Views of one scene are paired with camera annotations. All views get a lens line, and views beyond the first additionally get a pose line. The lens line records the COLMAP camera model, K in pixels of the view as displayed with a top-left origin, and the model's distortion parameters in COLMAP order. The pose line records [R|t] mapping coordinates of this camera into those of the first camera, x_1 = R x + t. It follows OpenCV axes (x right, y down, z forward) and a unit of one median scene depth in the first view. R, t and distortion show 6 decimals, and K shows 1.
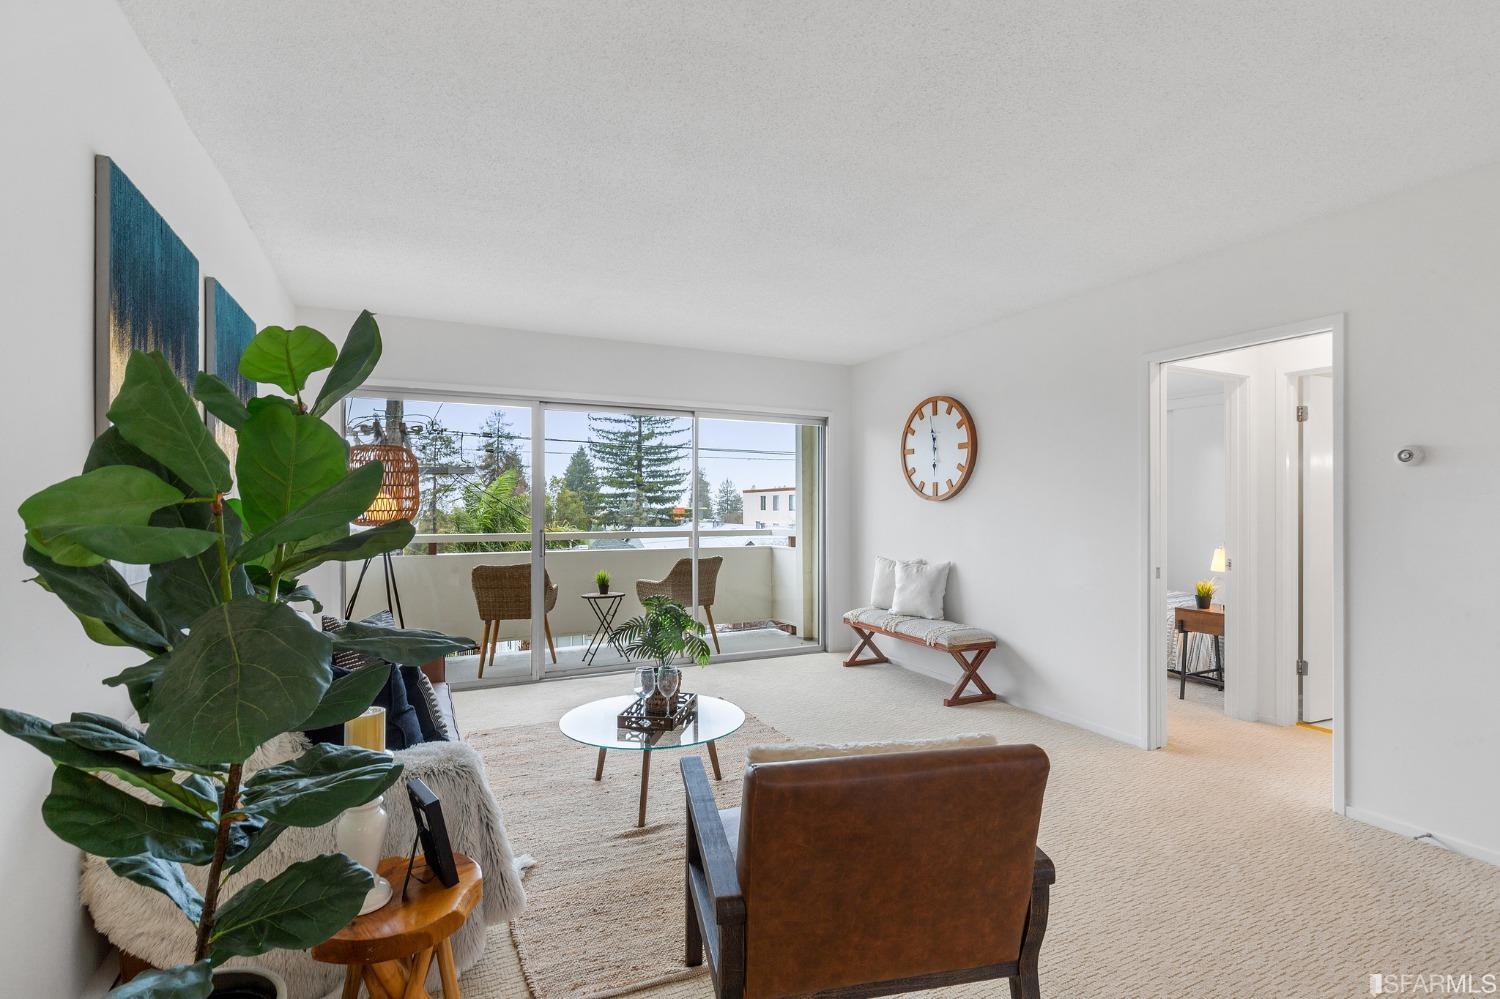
lens RADIAL K [[697.7, 0, 756.1], [0, 697.7, 502.0], [0, 0, 1]] dist [-0.000658, -0.000544]
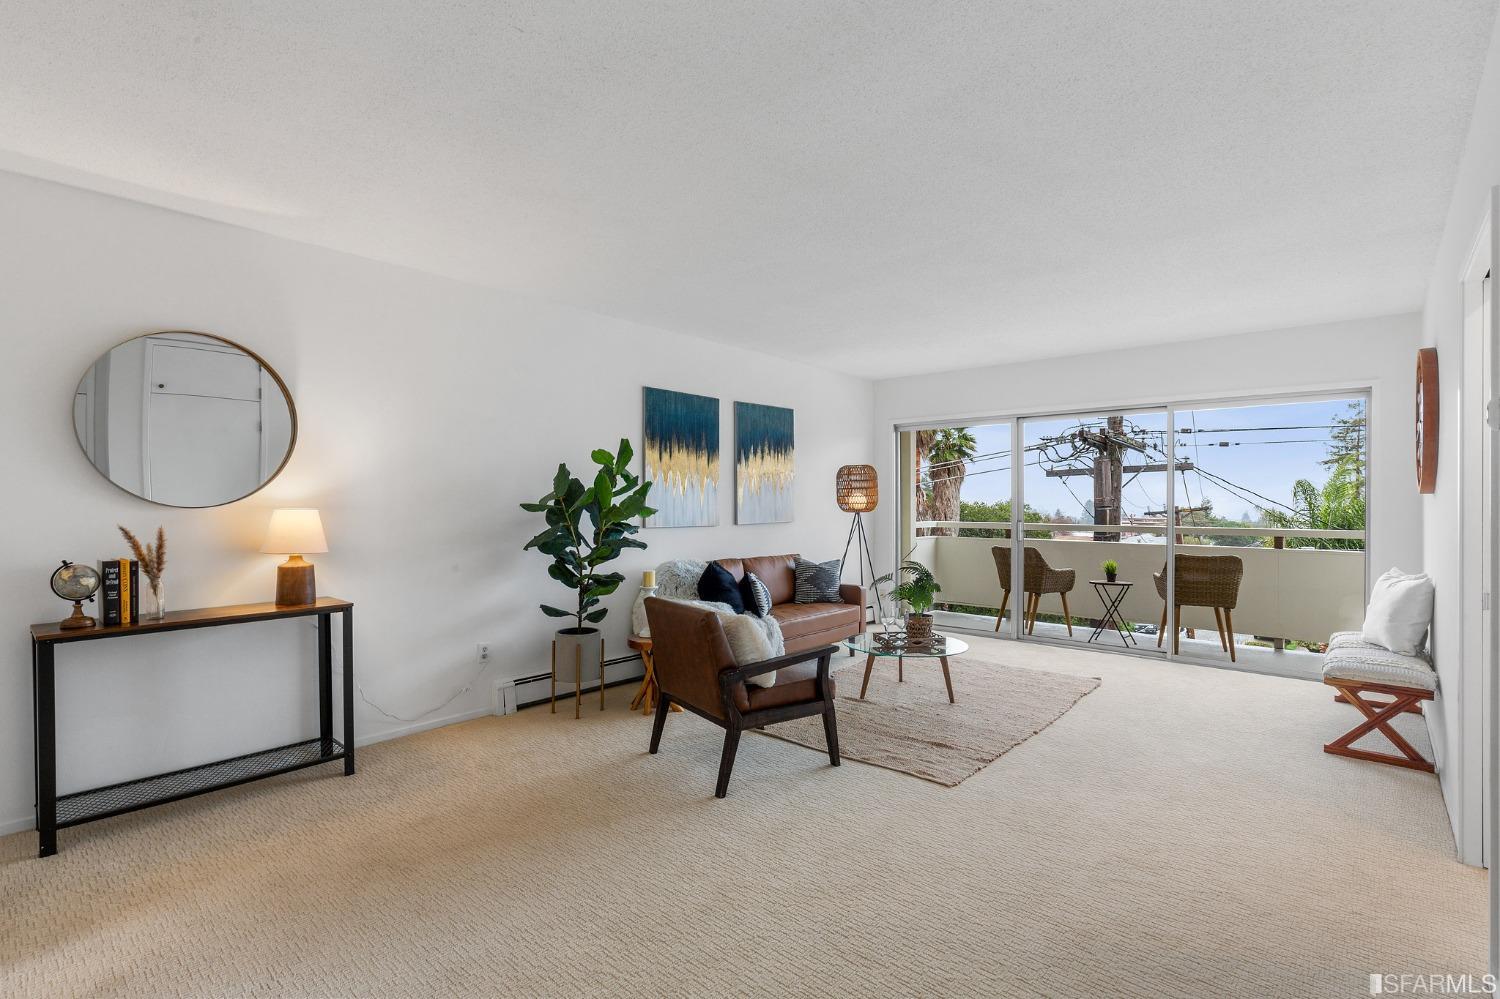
lens RADIAL K [[697.7, 0, 756.1], [0, 697.7, 502.0], [0, 0, 1]] dist [-0.000658, -0.000544]
pose [[0.382691, 0.000515, -0.923876, 0.668943], [0.004190, 0.999989, 0.002293, 0.002766], [0.923867, -0.004748, 0.382685, 0.084765]]
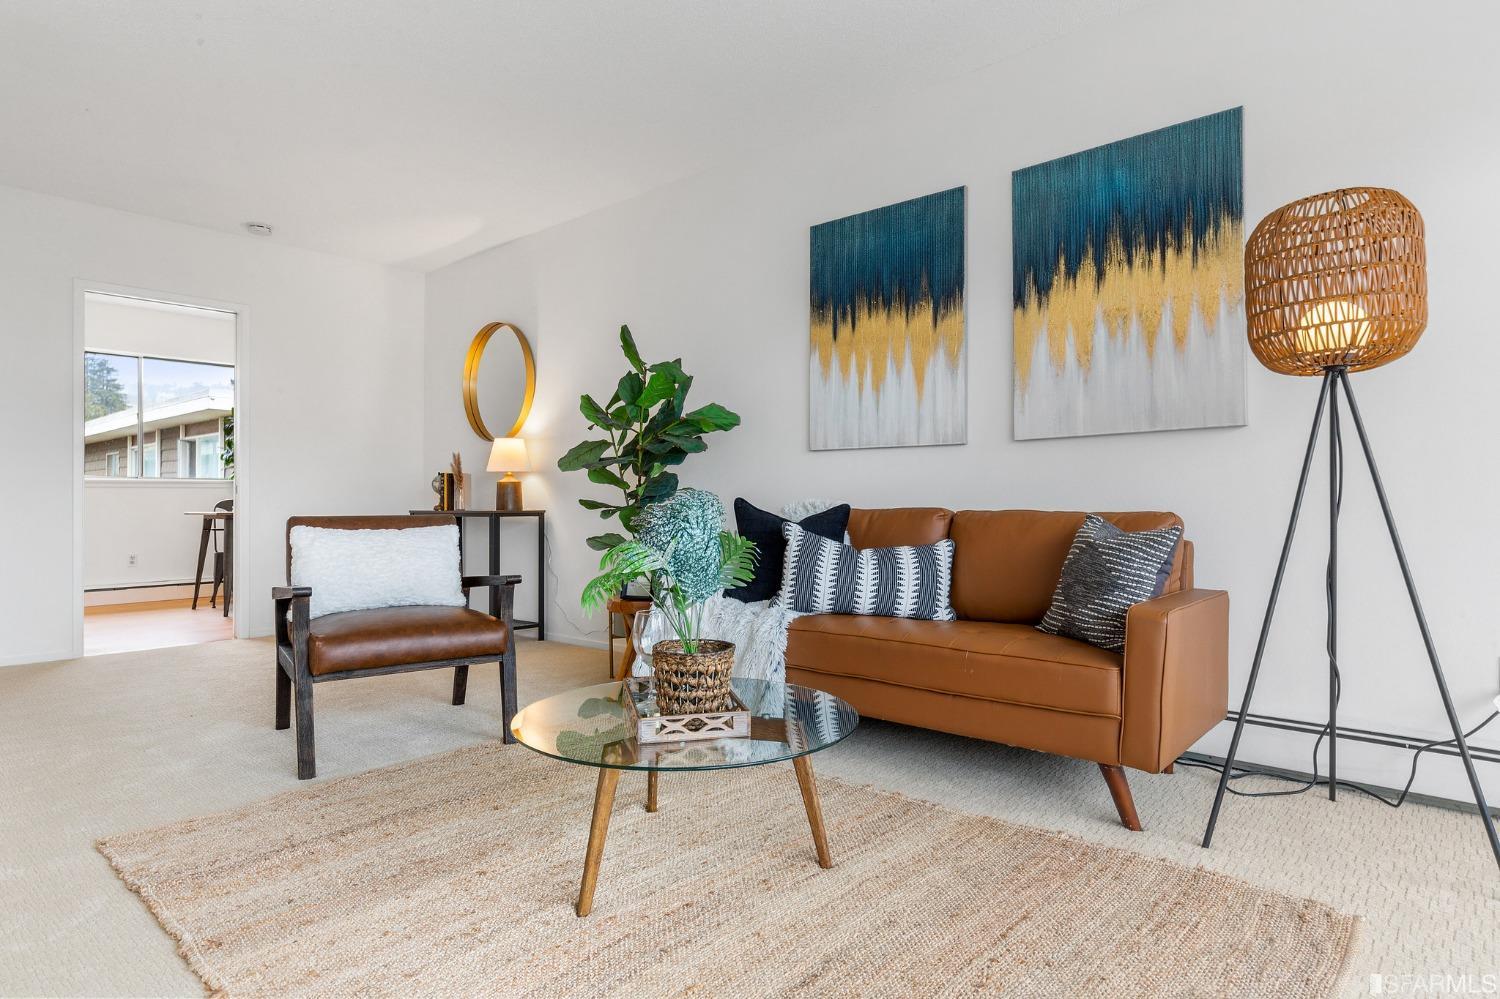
lens RADIAL K [[803.5, 0, 778.3], [0, 803.5, 502.3], [0, 0, 1]] dist [0.005085, 0.000602]
pose [[-0.911649, -0.003088, -0.410958, 0.020623], [-0.001615, 0.999991, -0.003930, 0.089430], [0.410966, -0.002919, -0.911646, 0.956422]]
